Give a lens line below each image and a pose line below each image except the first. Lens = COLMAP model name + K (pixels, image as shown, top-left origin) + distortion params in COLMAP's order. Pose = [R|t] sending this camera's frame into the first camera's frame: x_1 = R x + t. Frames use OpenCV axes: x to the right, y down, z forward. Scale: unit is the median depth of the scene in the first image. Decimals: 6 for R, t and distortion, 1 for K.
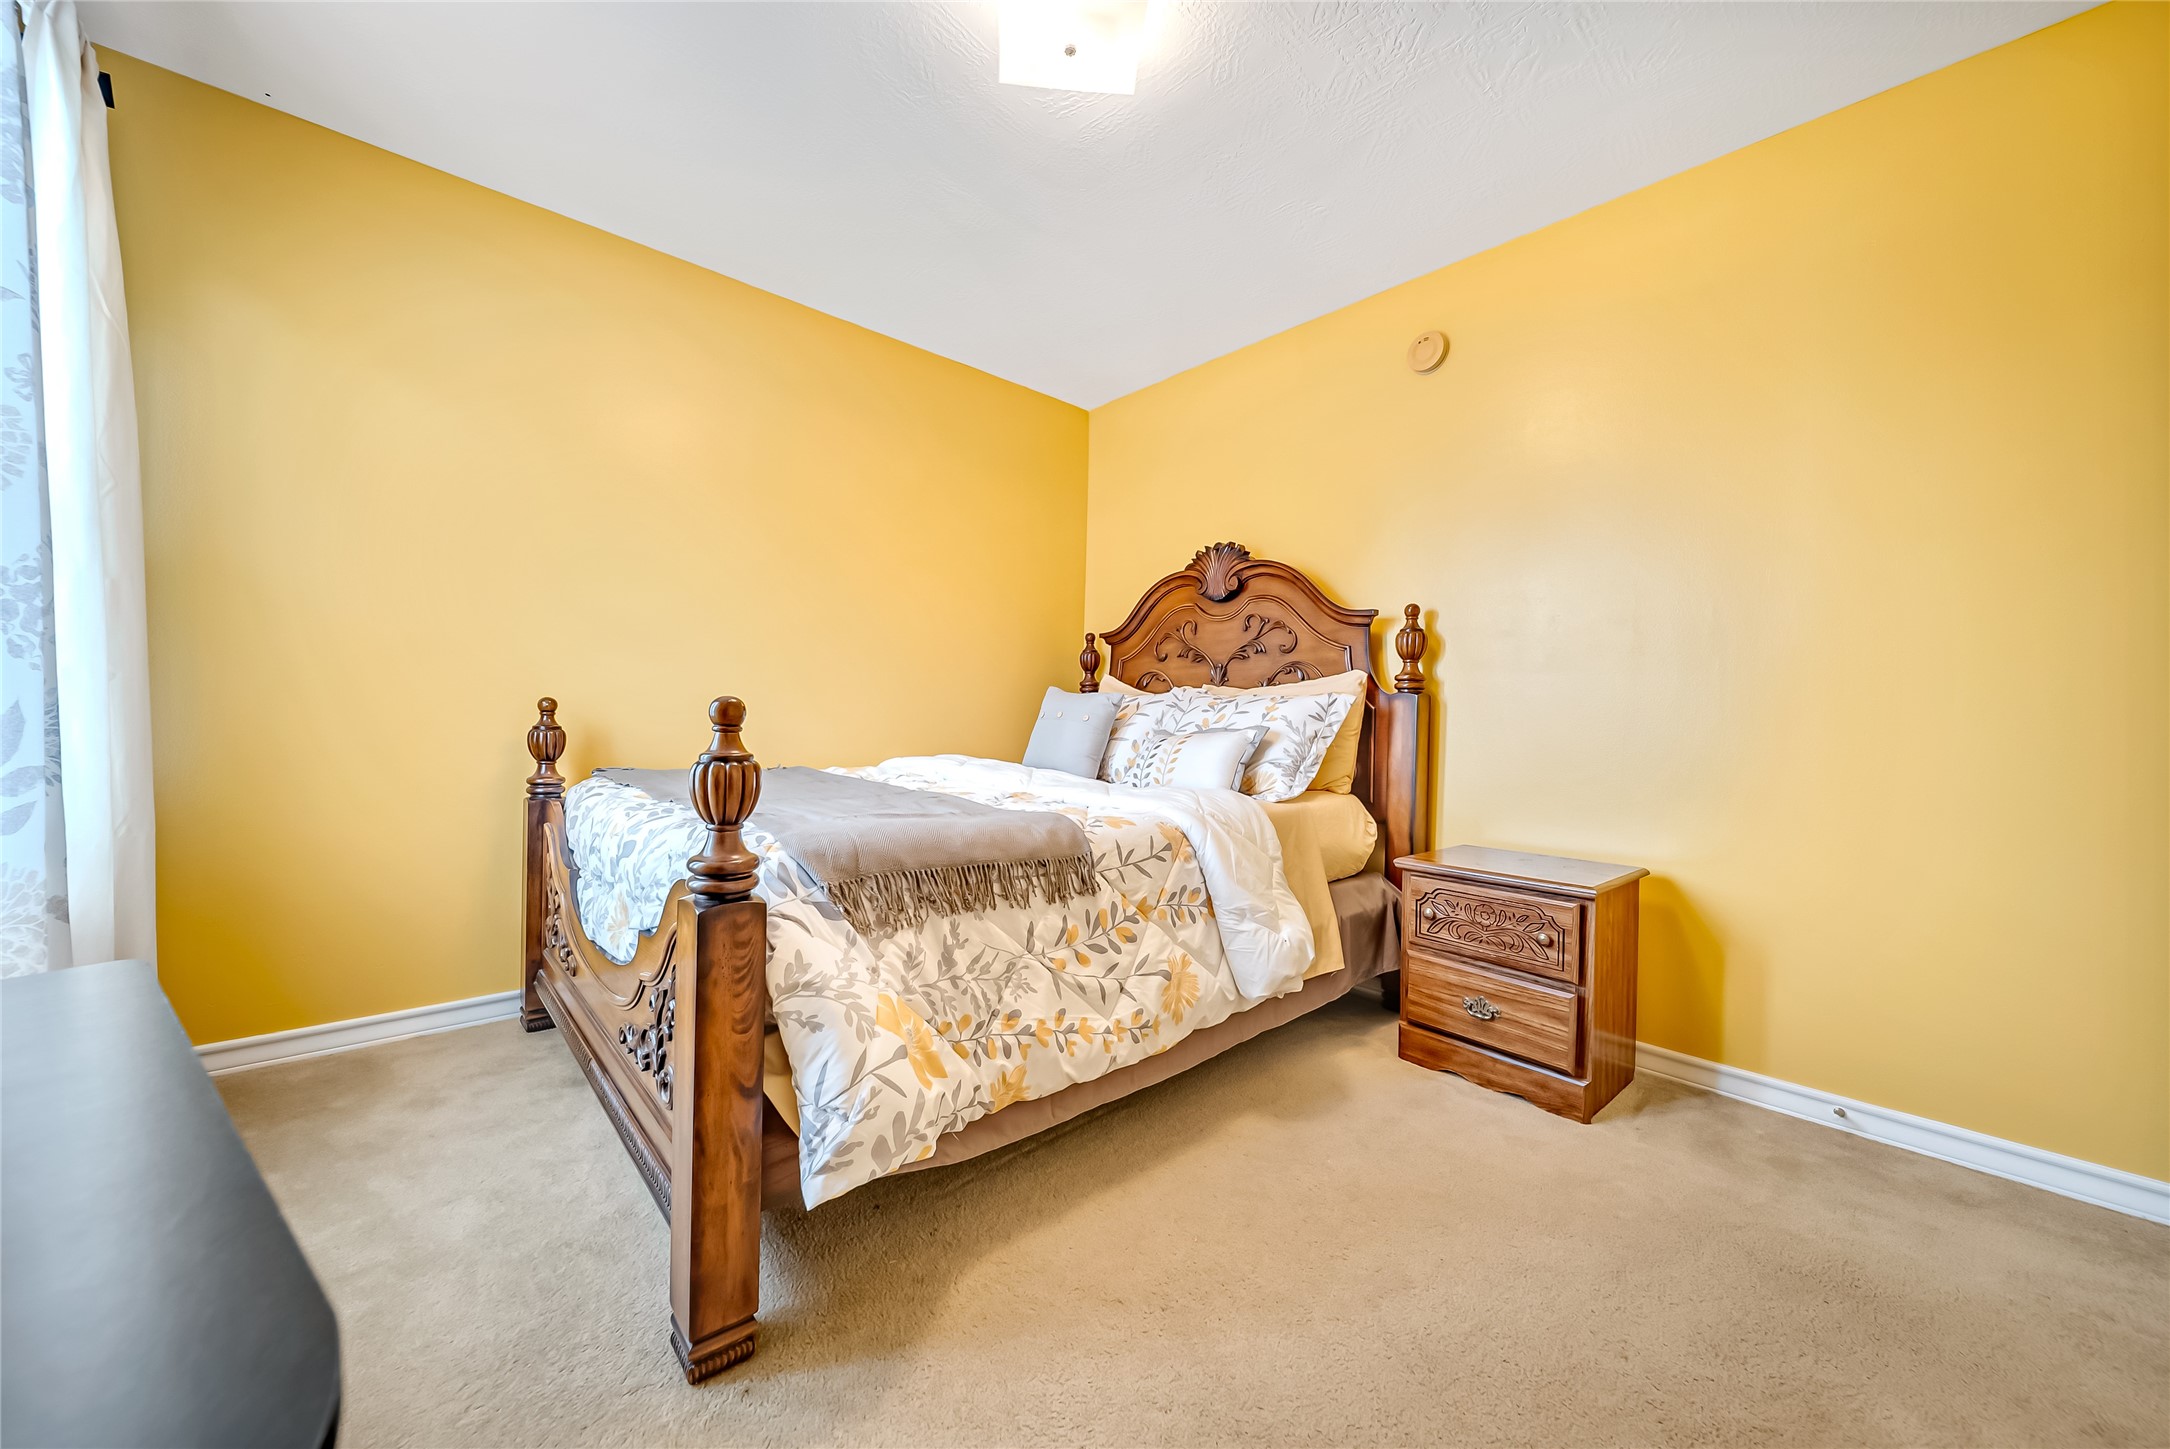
lens RADIAL K [[795.5, 0, 1085.0], [0, 795.5, 724.5], [0, 0, 1]] dist [-0.002751, -0.000457]
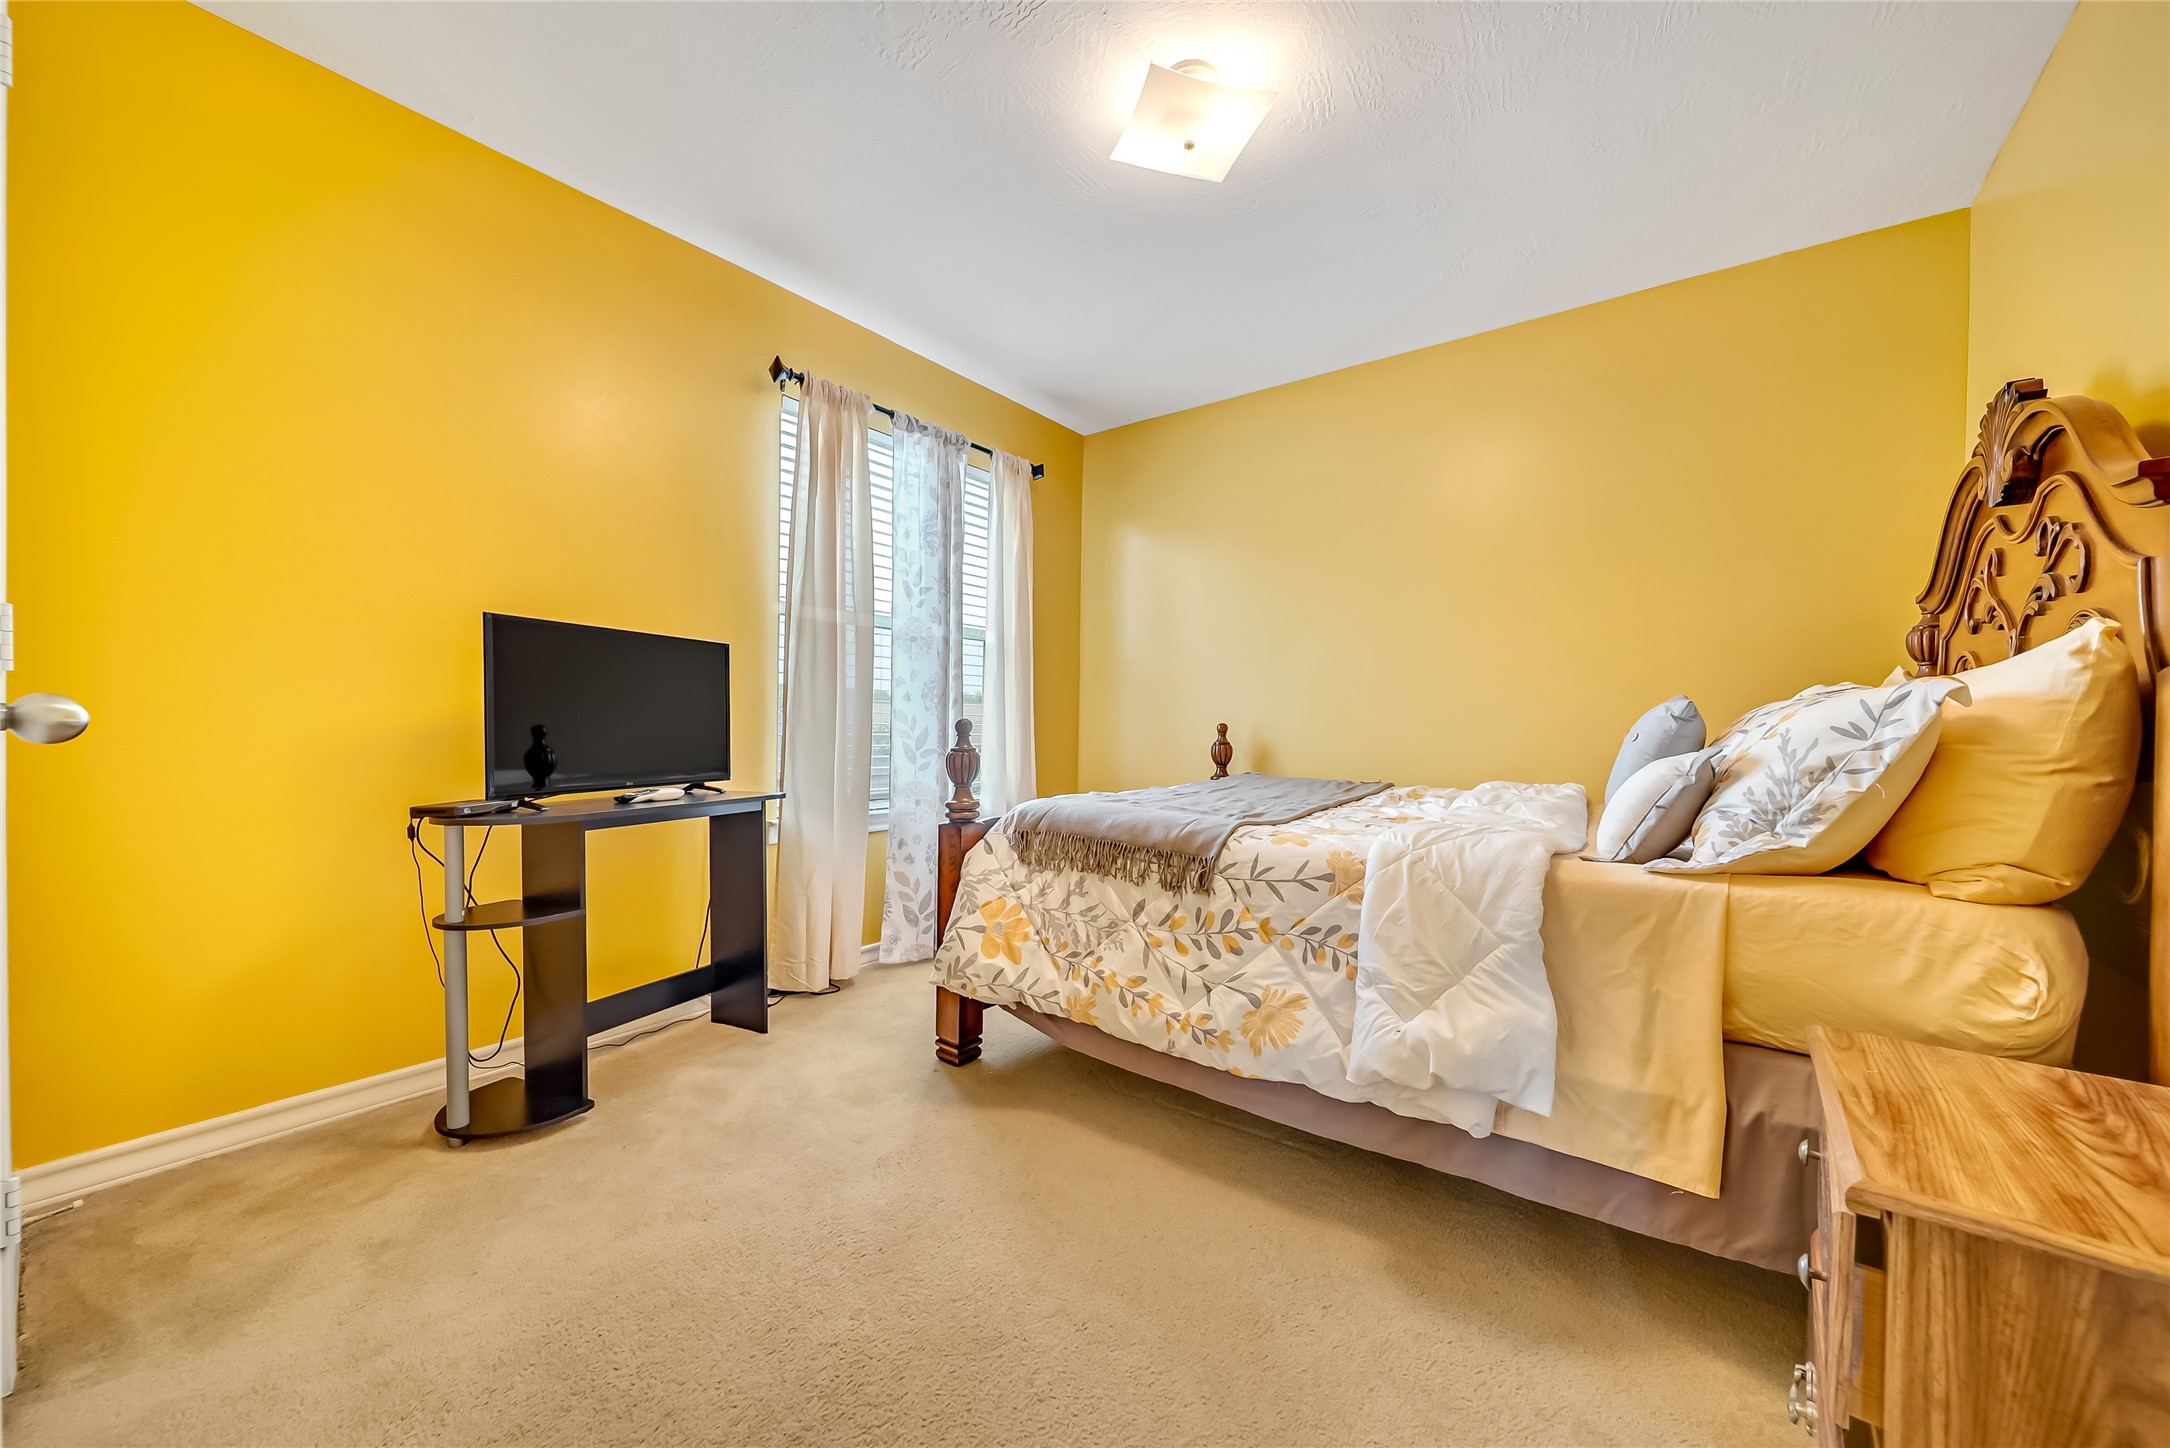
lens RADIAL K [[795.5, 0, 1085.0], [0, 795.5, 724.0], [0, 0, 1]] dist [-0.002751, -0.000457]
pose [[0.182593, -0.019806, -0.982989, 1.052920], [-0.020346, 0.999507, -0.023918, 0.012329], [0.982978, 0.024367, 0.182100, 0.648959]]
